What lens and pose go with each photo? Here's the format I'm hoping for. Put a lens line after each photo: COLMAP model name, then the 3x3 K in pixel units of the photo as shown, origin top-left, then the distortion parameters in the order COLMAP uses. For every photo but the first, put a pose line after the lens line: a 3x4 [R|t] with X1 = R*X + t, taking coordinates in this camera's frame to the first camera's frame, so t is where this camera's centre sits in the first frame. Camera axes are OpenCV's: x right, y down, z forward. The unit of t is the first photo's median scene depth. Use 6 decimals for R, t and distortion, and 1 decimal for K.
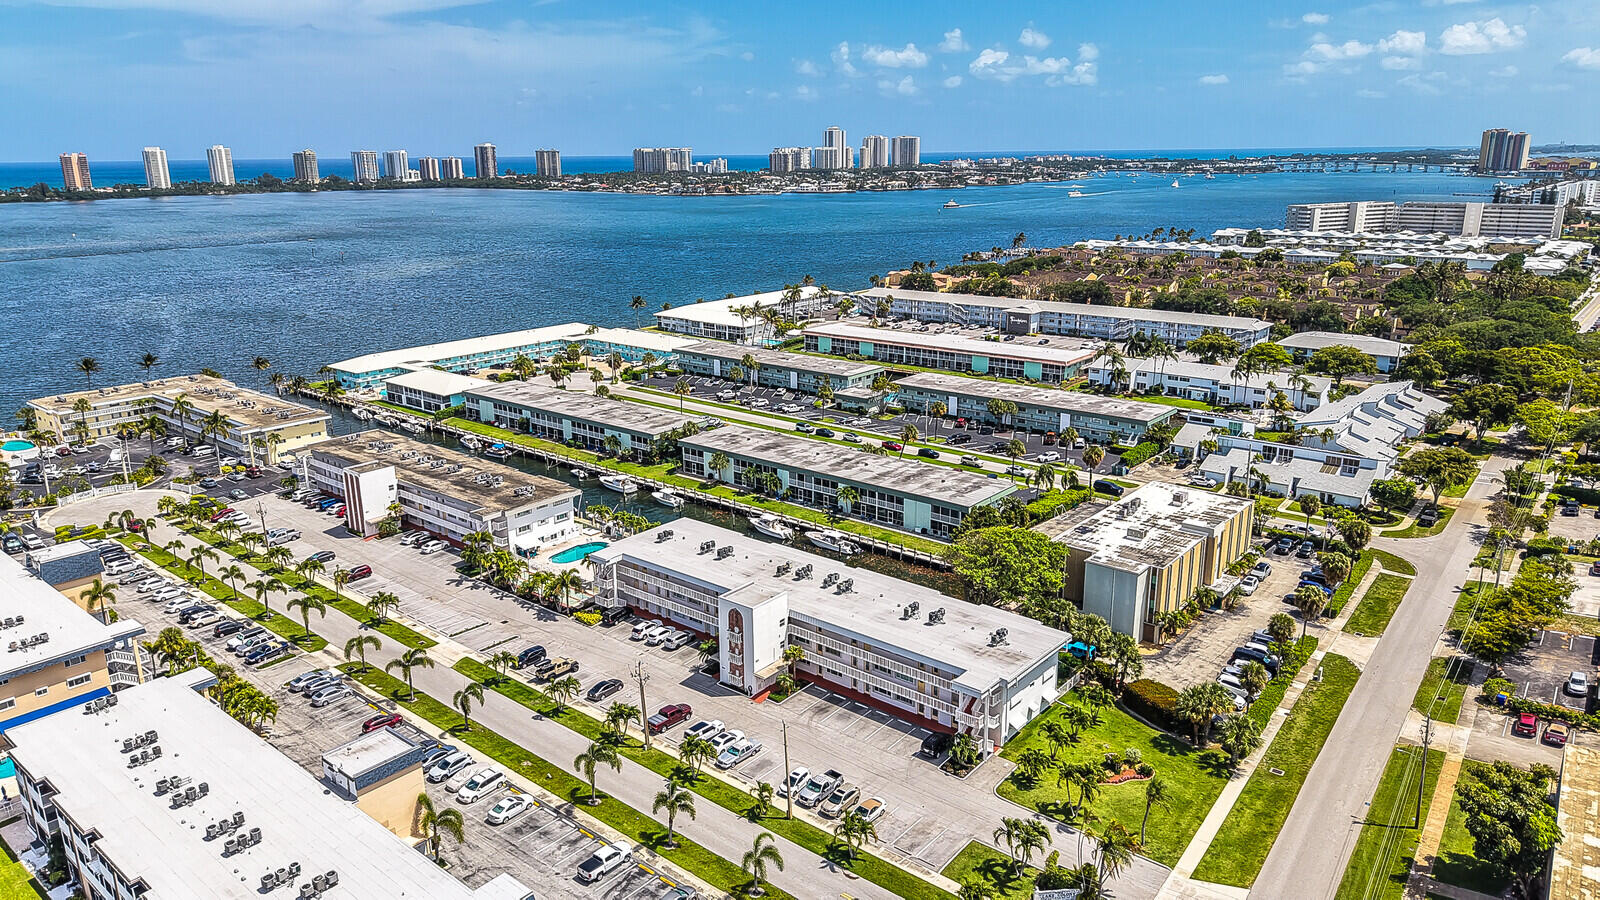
lens RADIAL K [[1049.6, 0, 800.0], [0, 1049.6, 450.0], [0, 0, 1]] dist [0.076098, -0.083608]
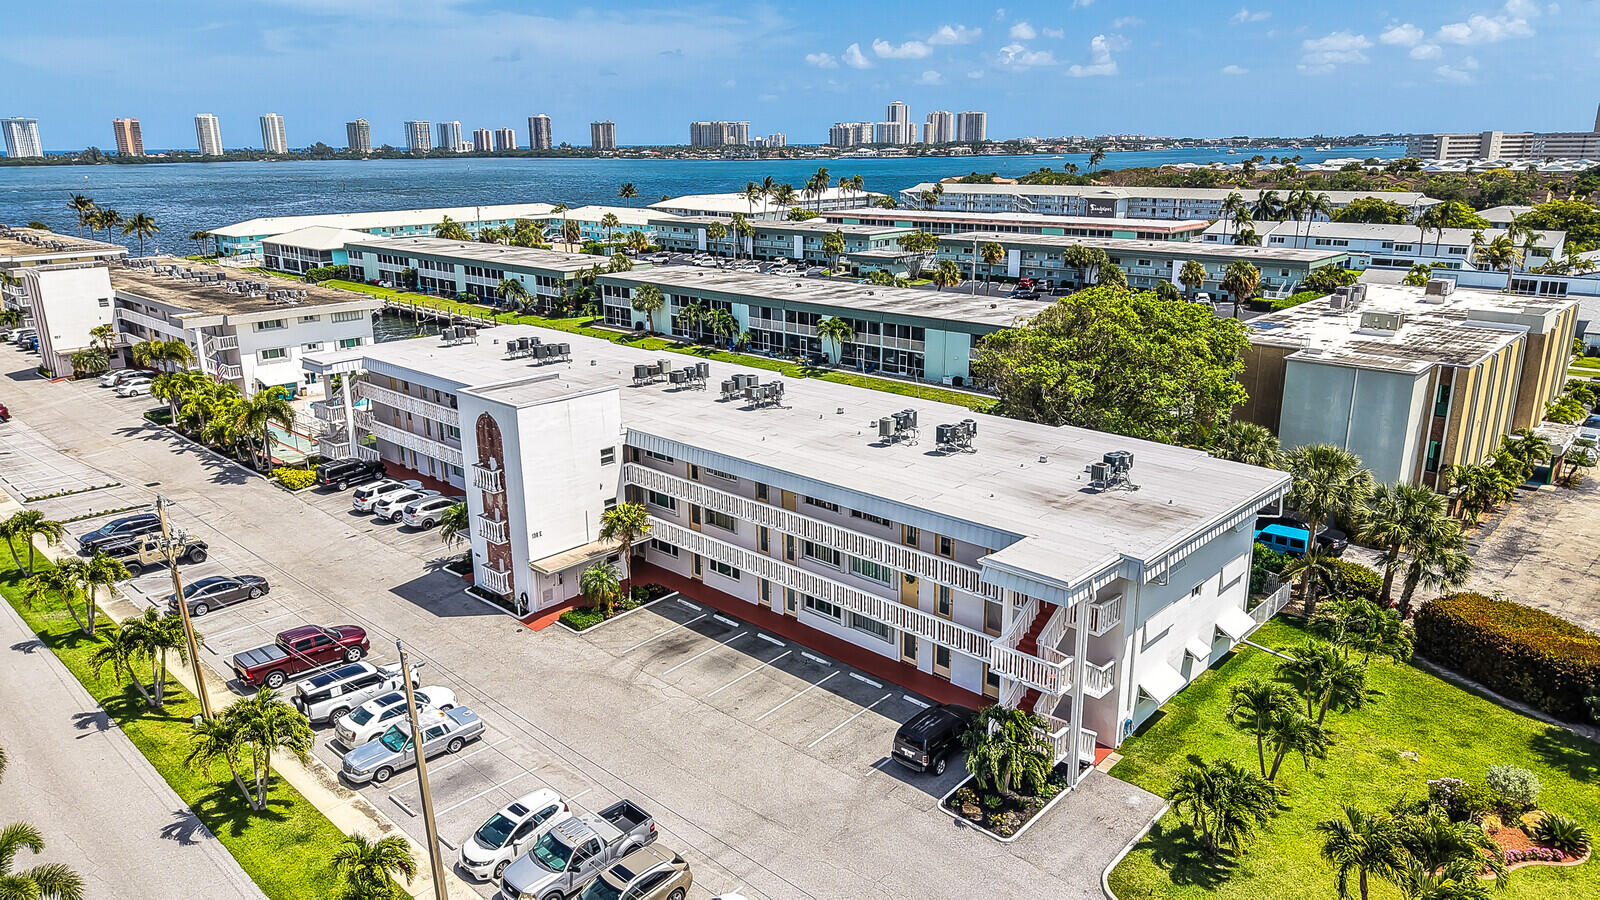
lens RADIAL K [[1065.8, 0, 800.0], [0, 1065.8, 450.0], [0, 0, 1]] dist [0.019941, 0.000692]
pose [[0.998342, 0.018076, -0.054645, 0.062637], [-0.017515, 0.999789, 0.010731, 0.110274], [0.054827, -0.009756, 0.998448, 0.394031]]
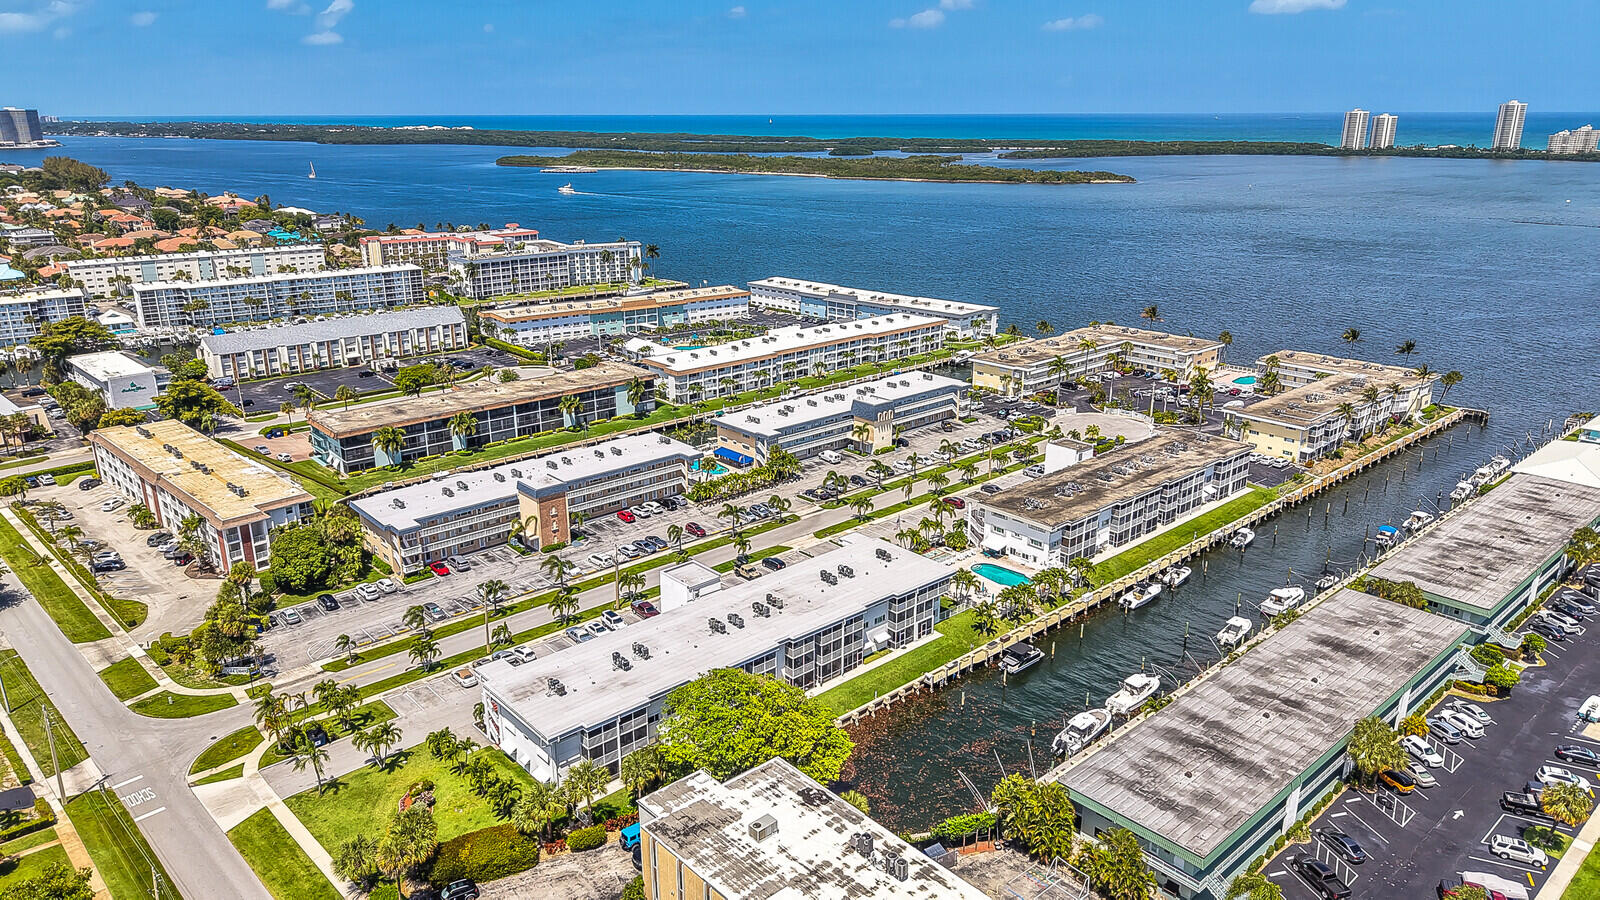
lens RADIAL K [[1068.4, 0, 800.0], [0, 1068.4, 450.0], [0, 0, 1]] dist [0.029526, -0.035490]
pose [[-0.143433, 0.310653, -0.939639, 0.682440], [-0.264632, 0.902845, 0.338883, -0.281475], [0.953623, 0.297265, -0.047289, 0.794992]]
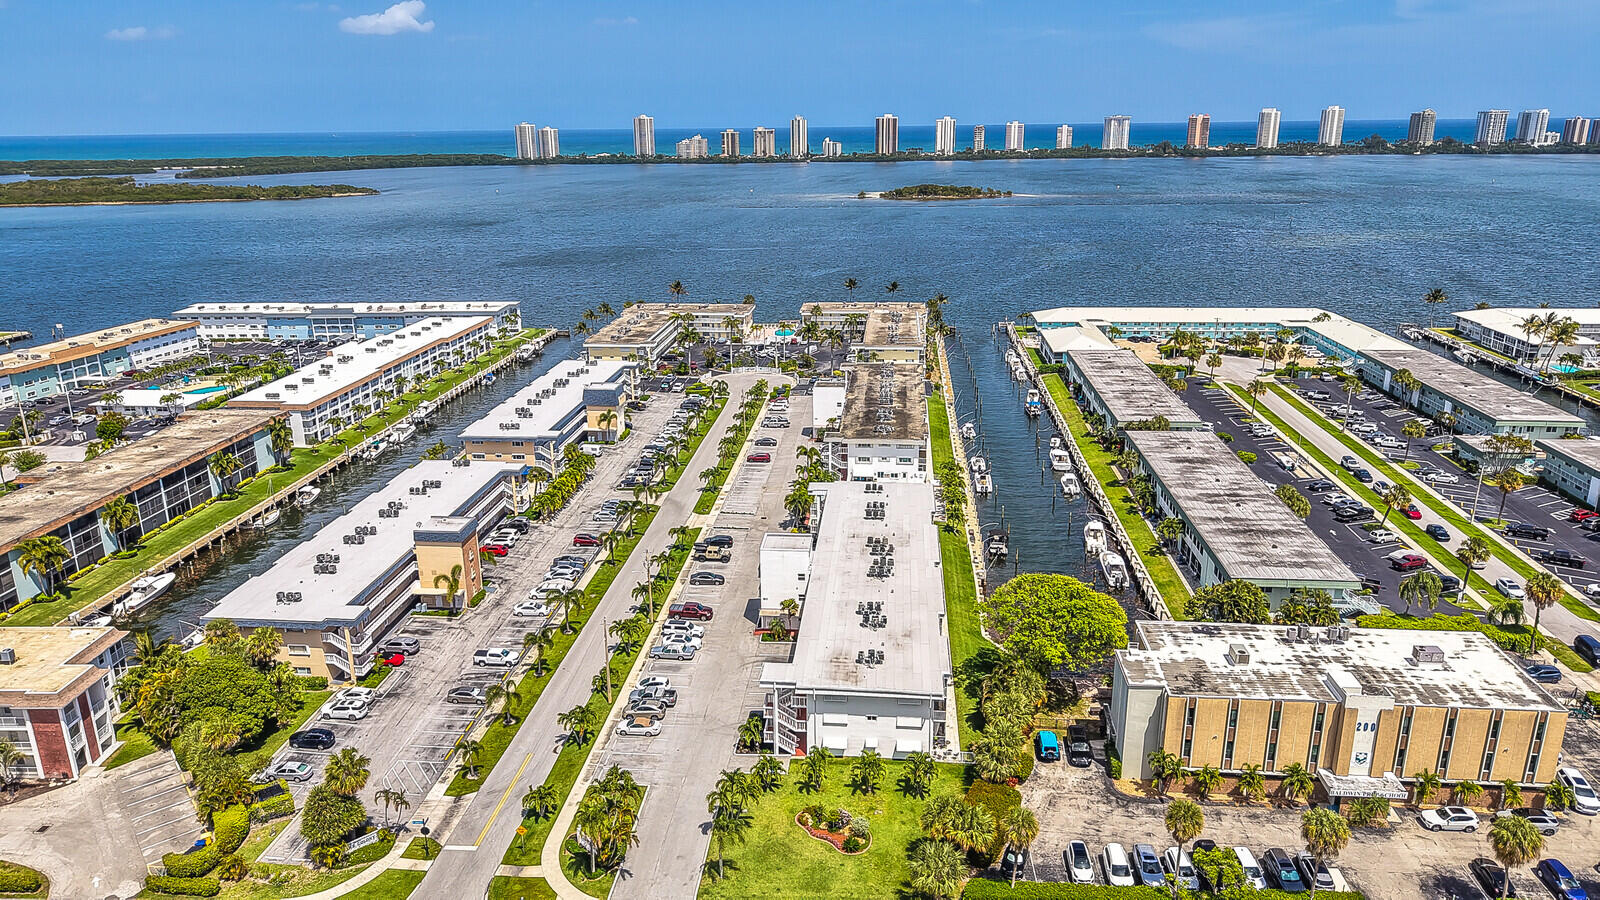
lens RADIAL K [[1068.4, 0, 800.0], [0, 1068.4, 450.0], [0, 0, 1]] dist [0.029526, -0.035490]
pose [[0.570656, 0.244876, -0.783829, 0.555177], [-0.219336, 0.965278, 0.141878, -0.076821], [0.791356, 0.090959, 0.604552, 0.243332]]
